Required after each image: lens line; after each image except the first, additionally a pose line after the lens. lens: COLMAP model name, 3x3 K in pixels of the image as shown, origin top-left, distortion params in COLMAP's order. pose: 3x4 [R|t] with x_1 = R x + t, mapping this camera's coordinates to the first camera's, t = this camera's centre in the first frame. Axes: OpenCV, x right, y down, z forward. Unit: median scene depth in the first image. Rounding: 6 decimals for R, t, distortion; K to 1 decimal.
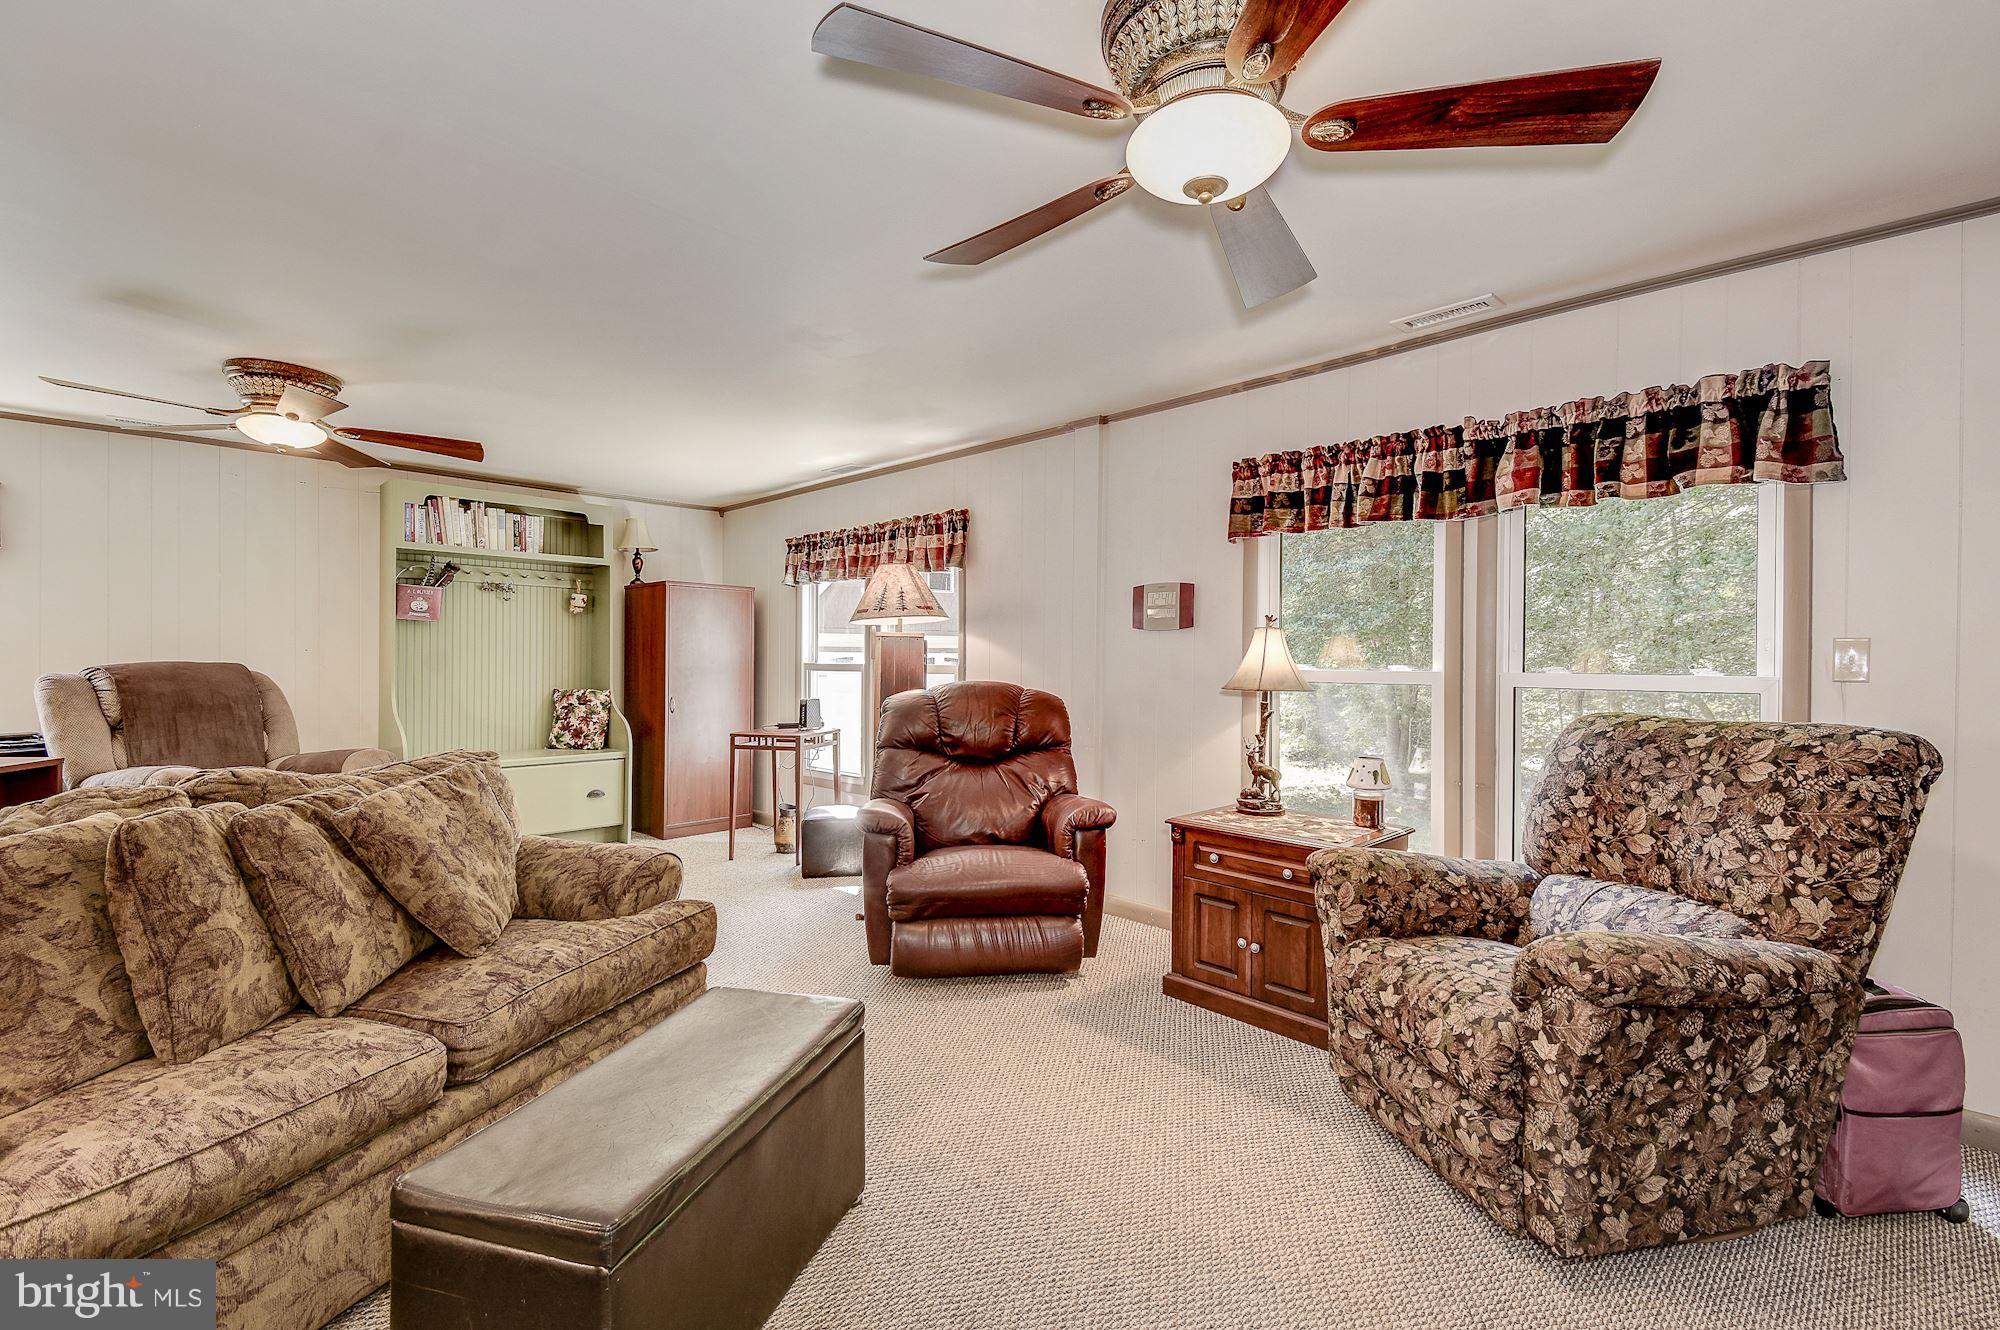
lens RADIAL K [[872.0, 0, 1006.9], [0, 872.0, 666.9], [0, 0, 1]] dist [0.039932, -0.025240]
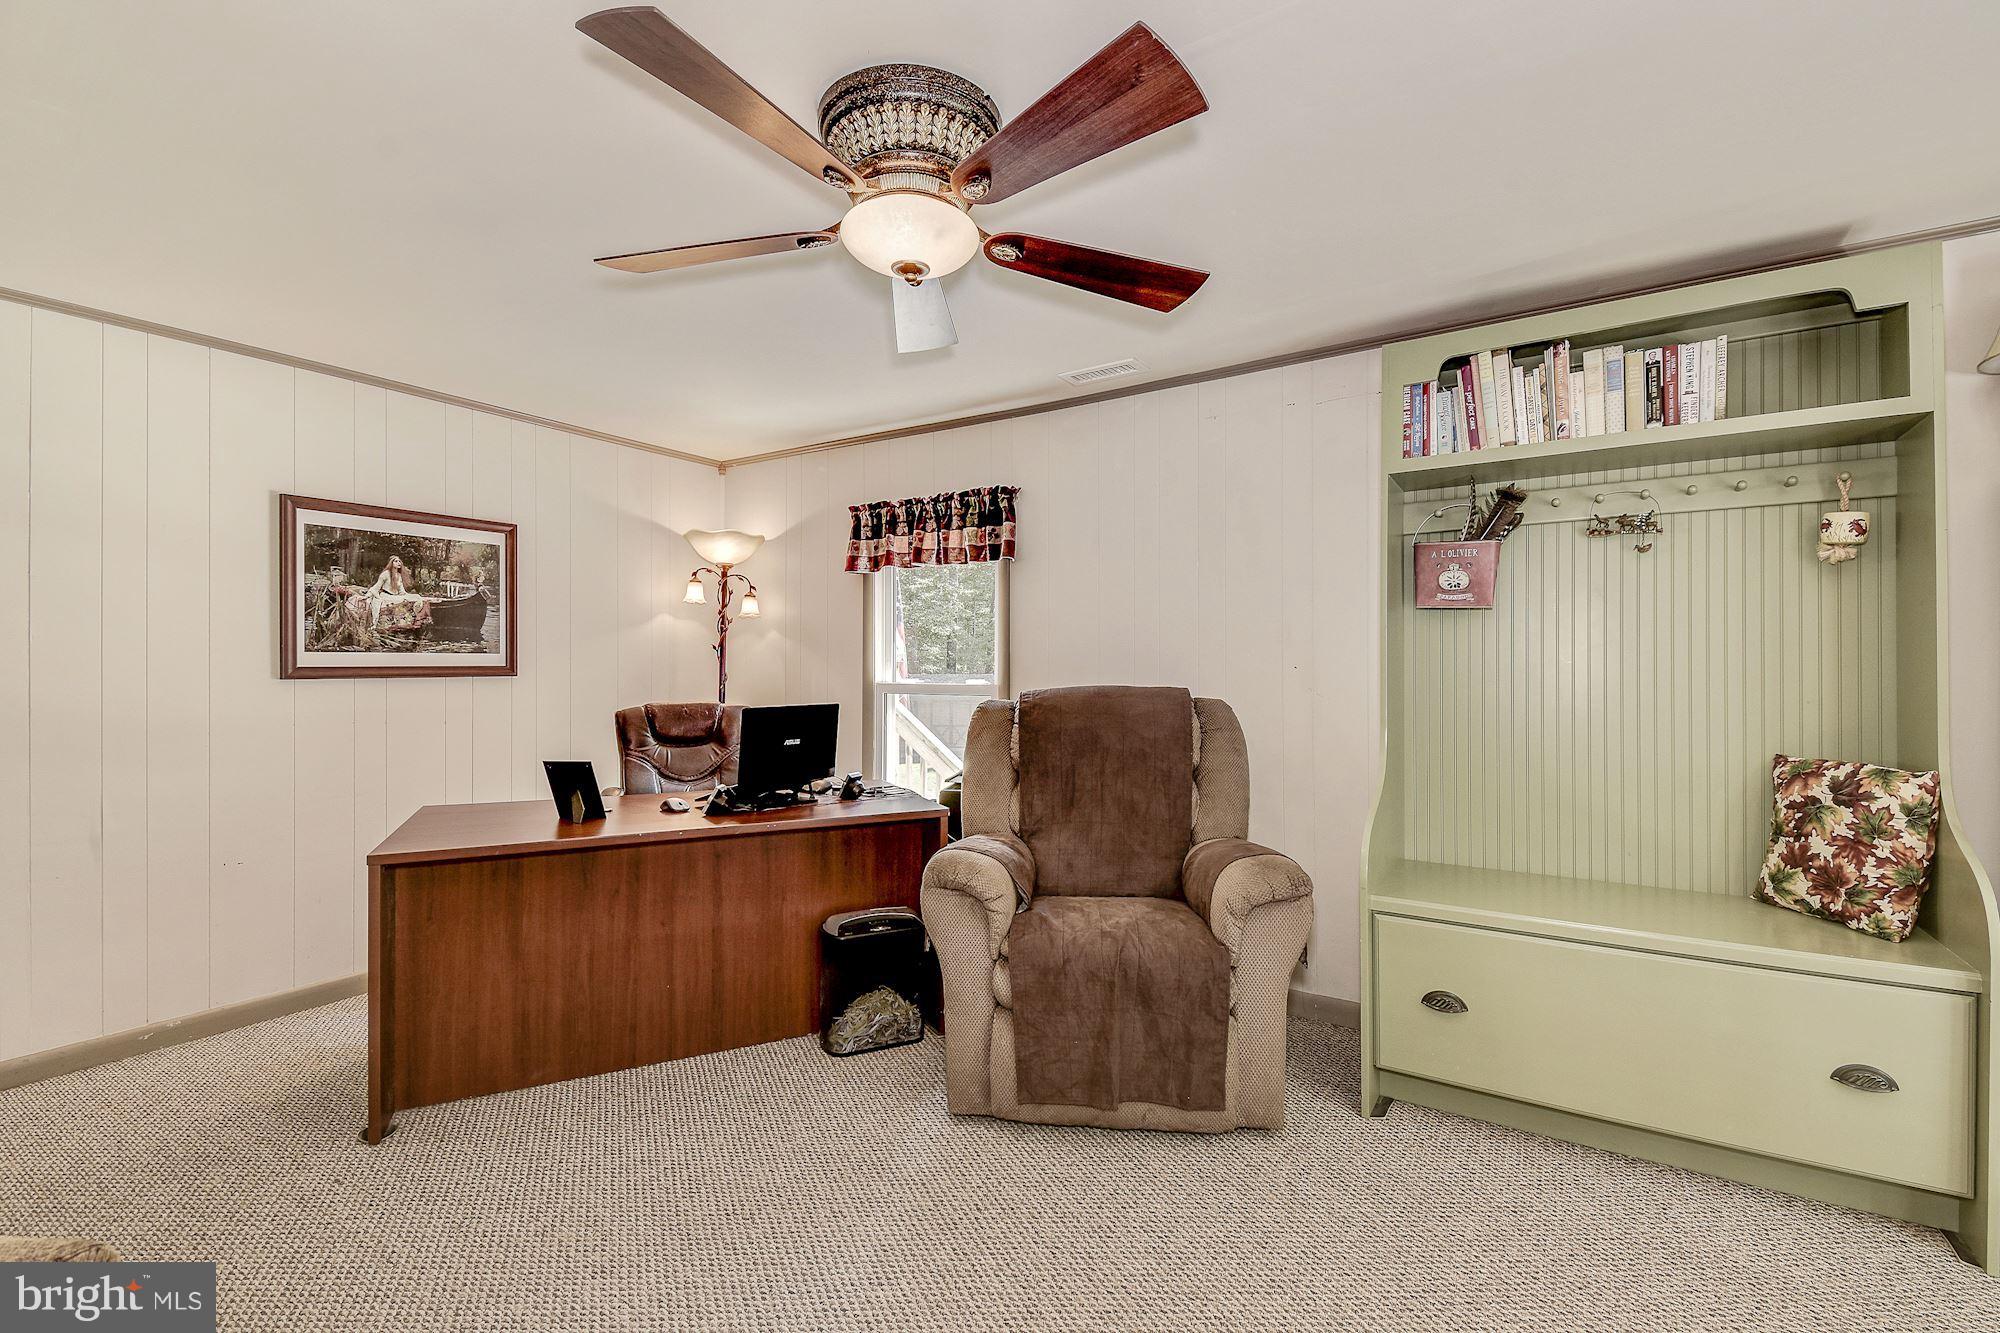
lens RADIAL K [[872.0, 0, 1006.9], [0, 872.0, 668.4], [0, 0, 1]] dist [0.039932, -0.025240]
pose [[0.213429, -0.010878, -0.976898, -0.281107], [-0.005121, 0.999912, -0.012253, -0.012027], [0.976945, 0.007618, 0.213354, 0.836807]]
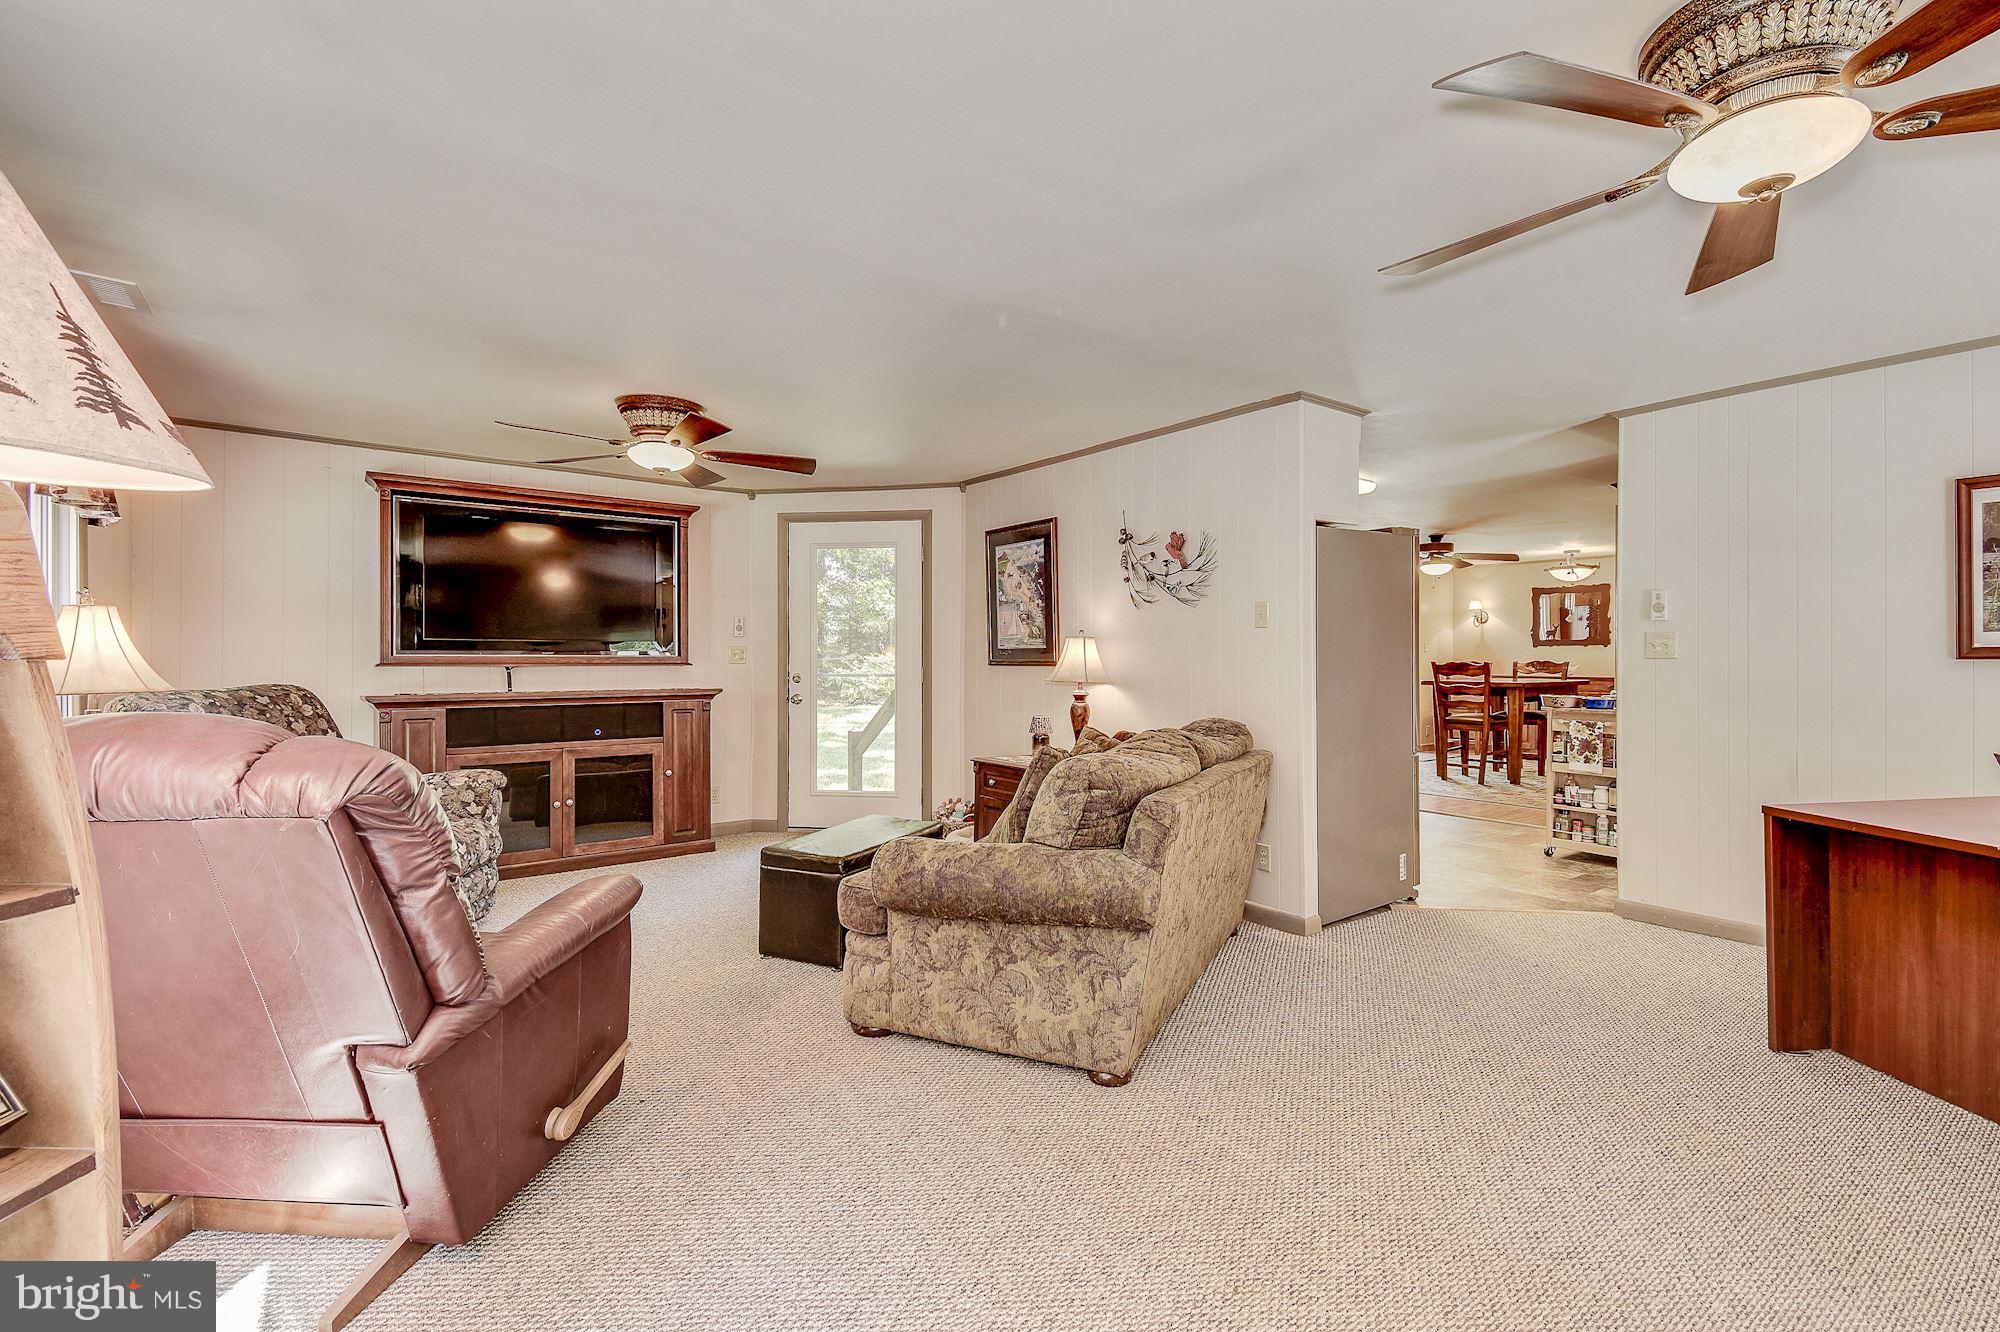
lens RADIAL K [[918.5, 0, 1003.8], [0, 918.5, 646.6], [0, 0, 1]] dist [0.032005, -0.000015]
pose [[-0.989315, -0.007102, 0.145621, -0.451580], [-0.006706, 0.999972, 0.003209, -0.017125], [-0.145640, 0.002198, -0.989335, 1.364544]]
